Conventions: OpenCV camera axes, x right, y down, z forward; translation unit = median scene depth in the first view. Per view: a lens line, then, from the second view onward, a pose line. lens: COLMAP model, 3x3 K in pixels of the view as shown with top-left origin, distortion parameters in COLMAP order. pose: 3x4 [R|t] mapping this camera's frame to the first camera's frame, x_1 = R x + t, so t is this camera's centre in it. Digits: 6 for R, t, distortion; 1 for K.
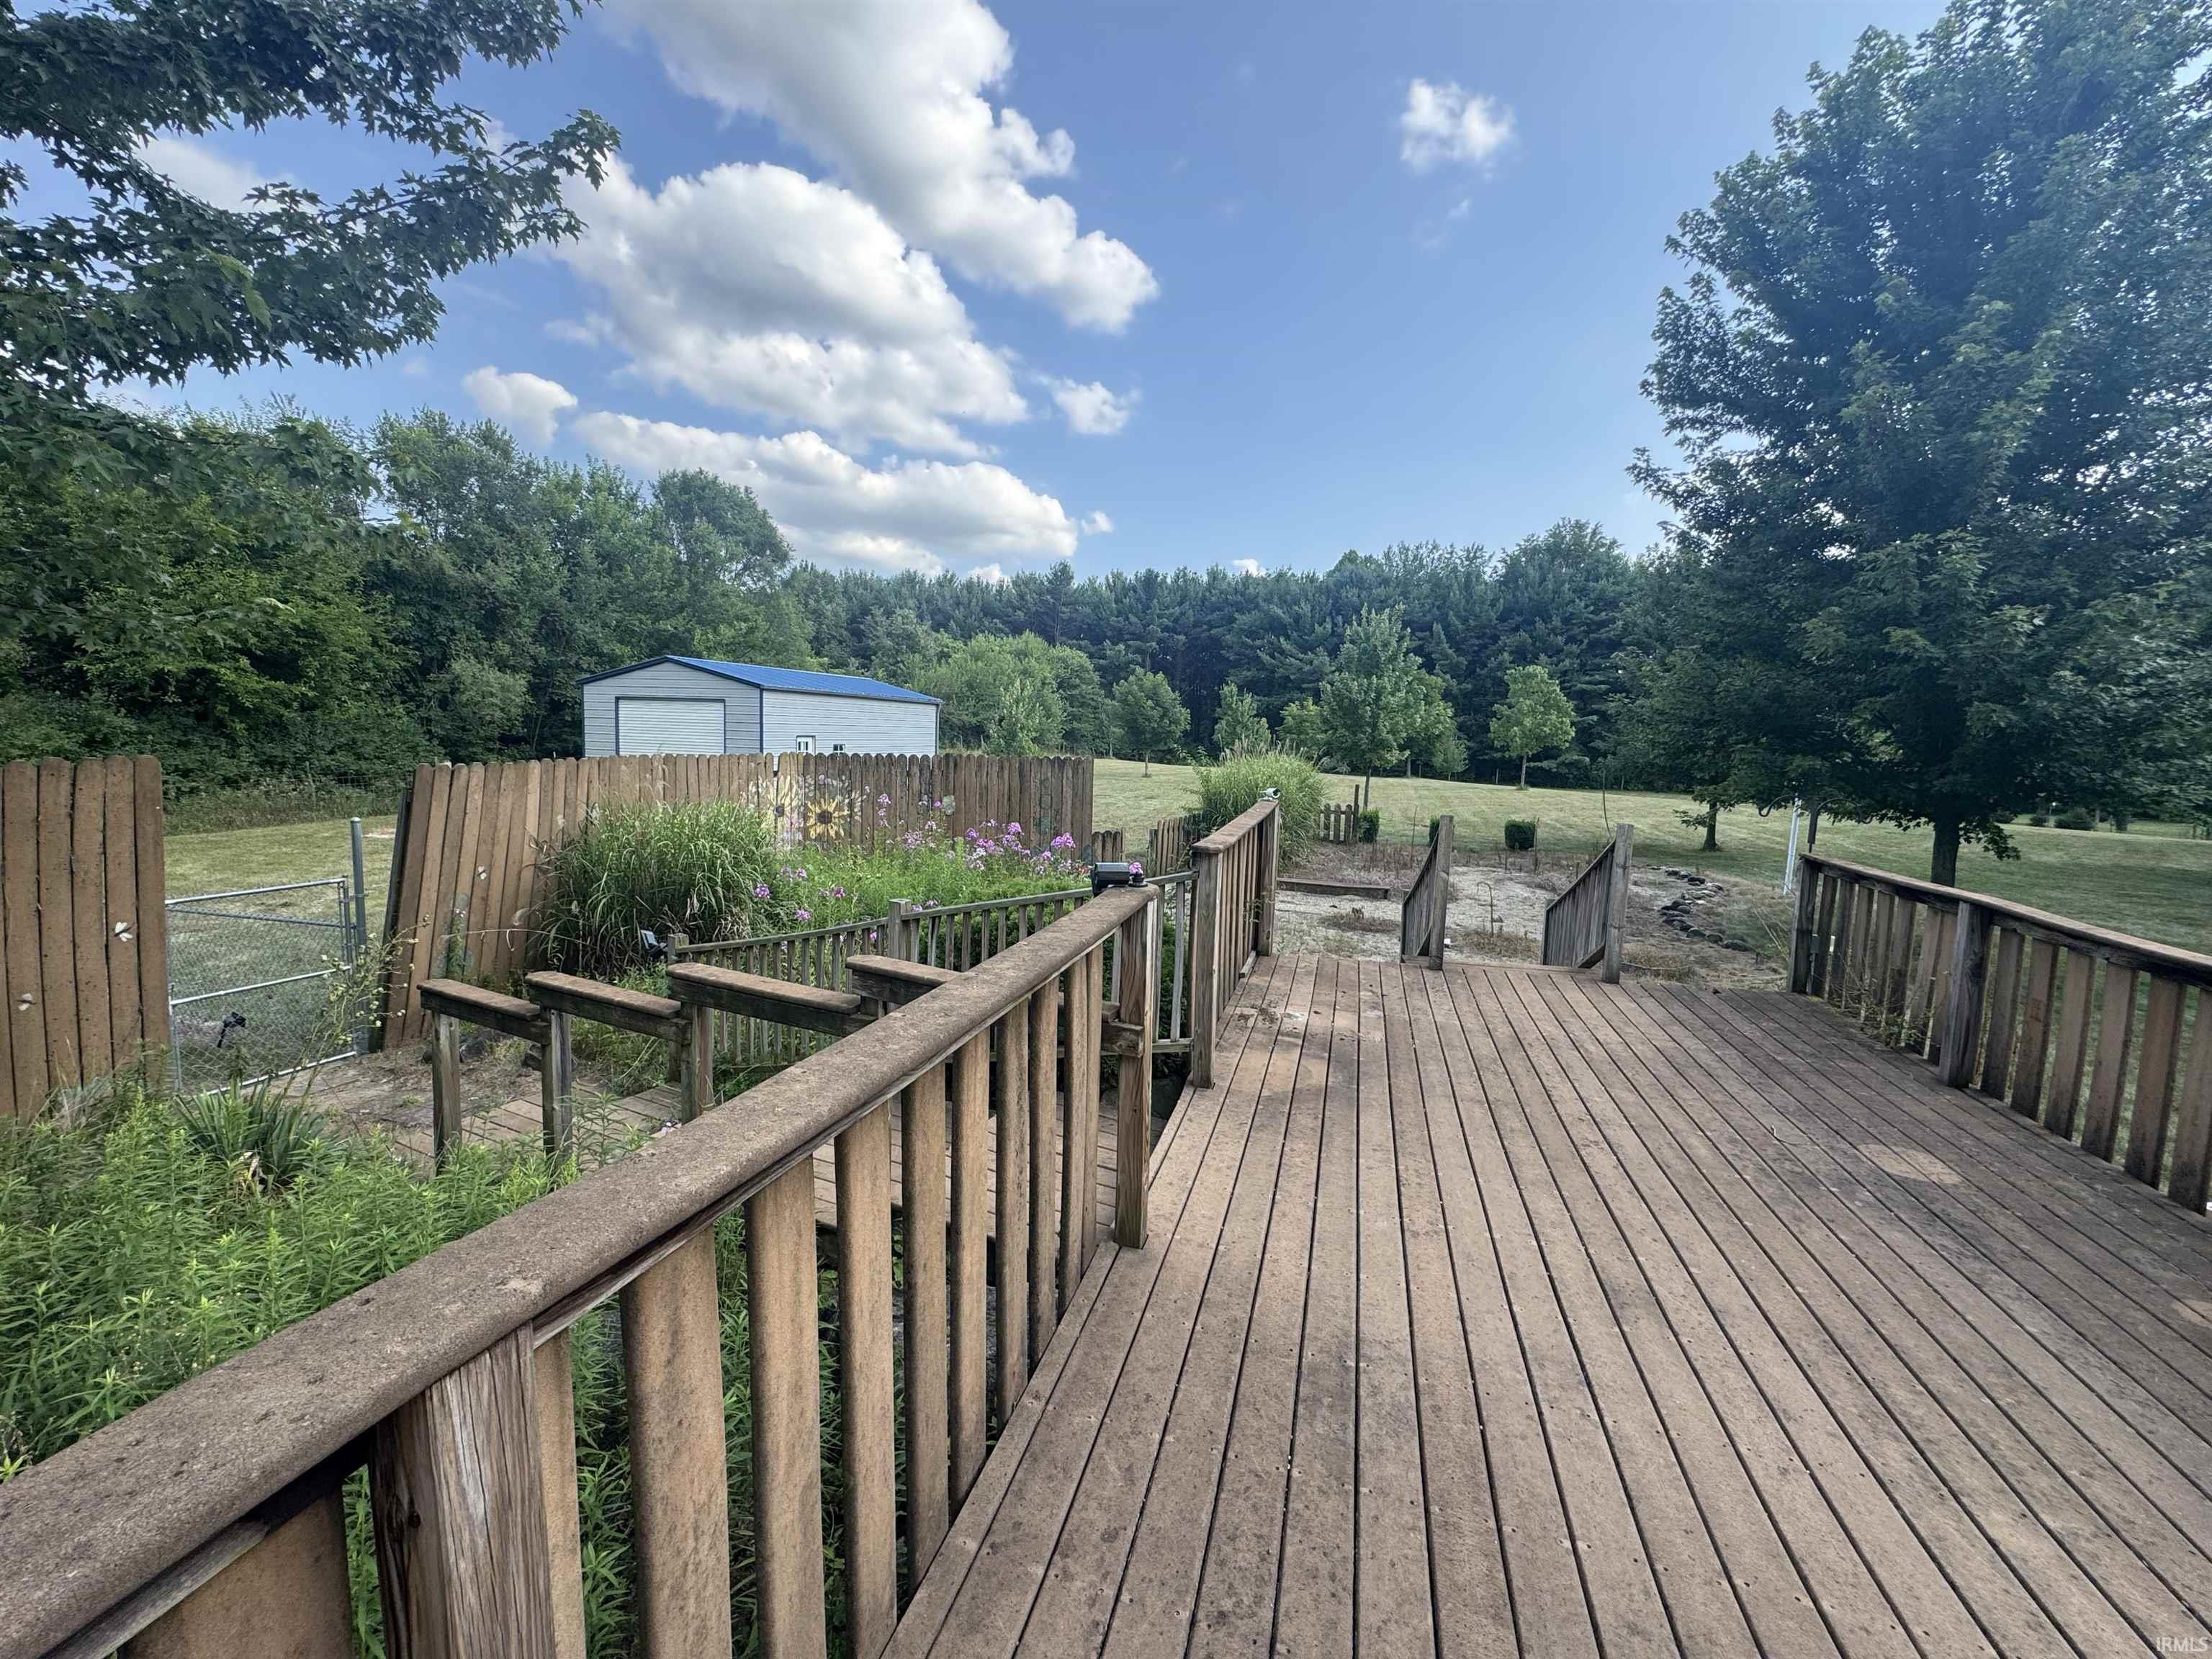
lens RADIAL K [[929.1, 0, 1096.4], [0, 929.1, 828.0], [0, 0, 1]] dist [-0.002030, 0.000217]
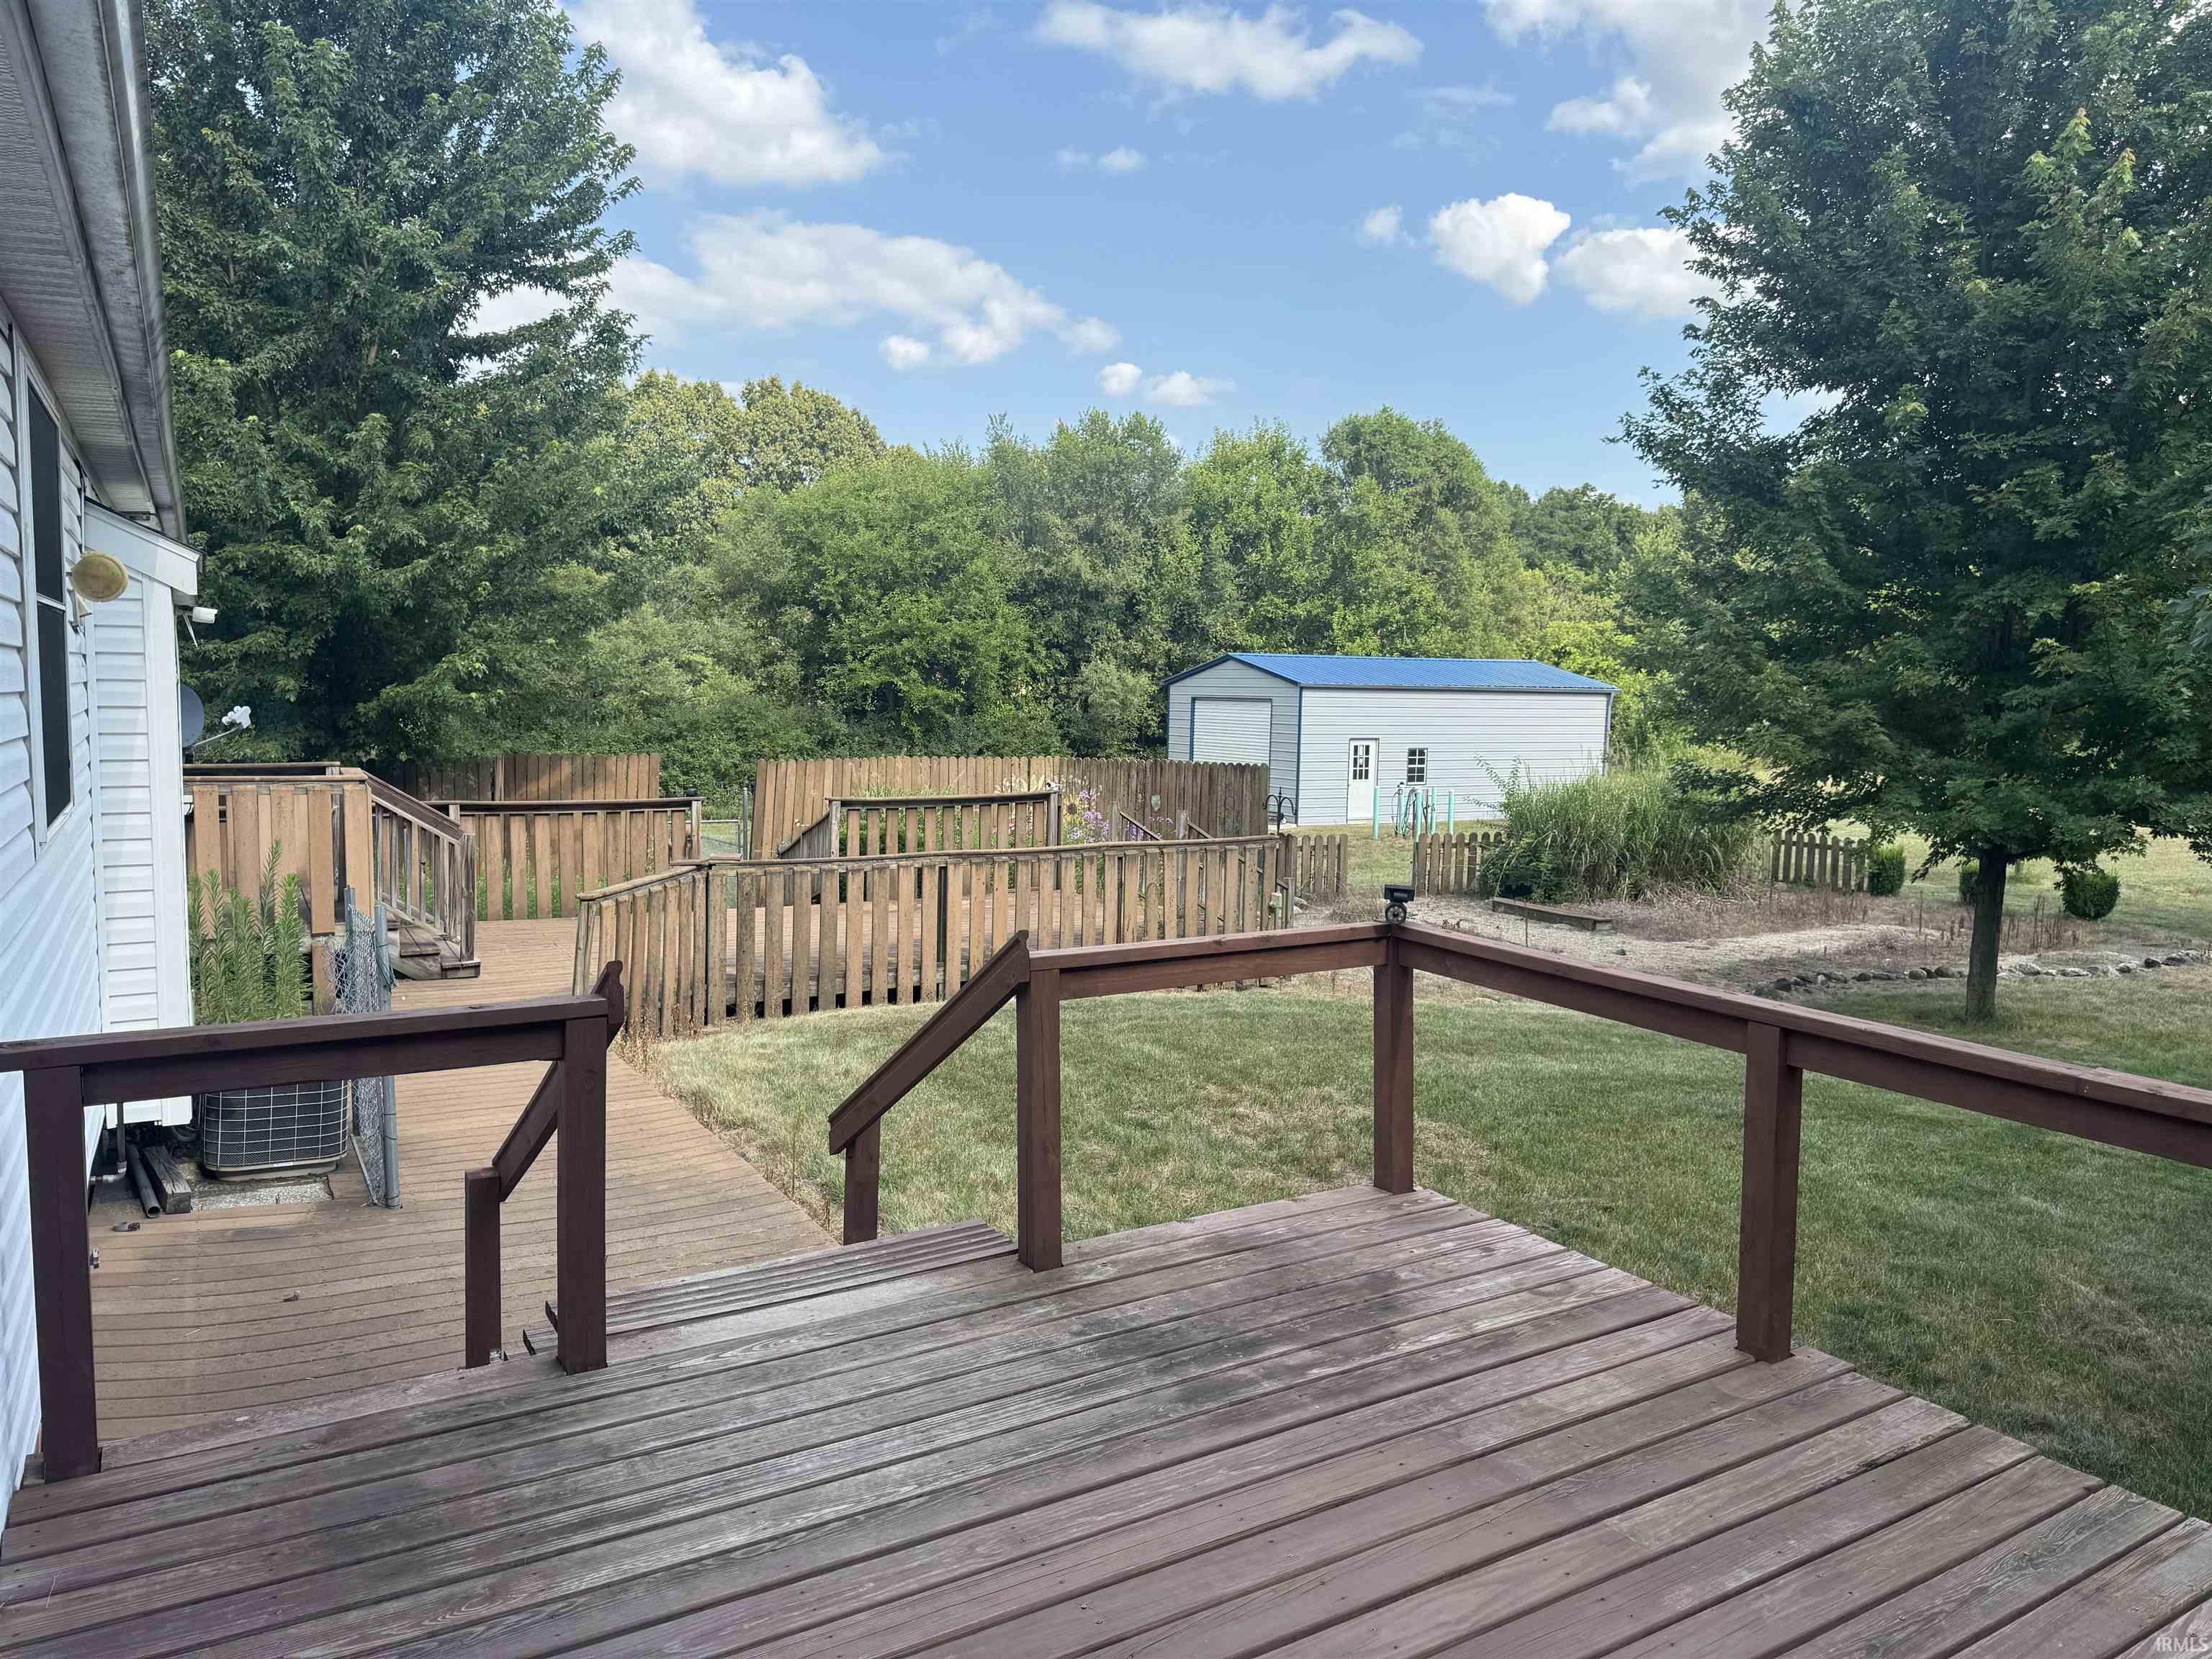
lens RADIAL K [[1571.8, 0, 1103.5], [0, 1571.8, 835.7], [0, 0, 1]] dist [0.002223, -0.008045]
pose [[0.711238, 0.047624, -0.701336, 0.554375], [-0.071368, 0.997439, -0.004644, 0.013729], [0.699319, 0.053356, 0.712816, -0.199537]]
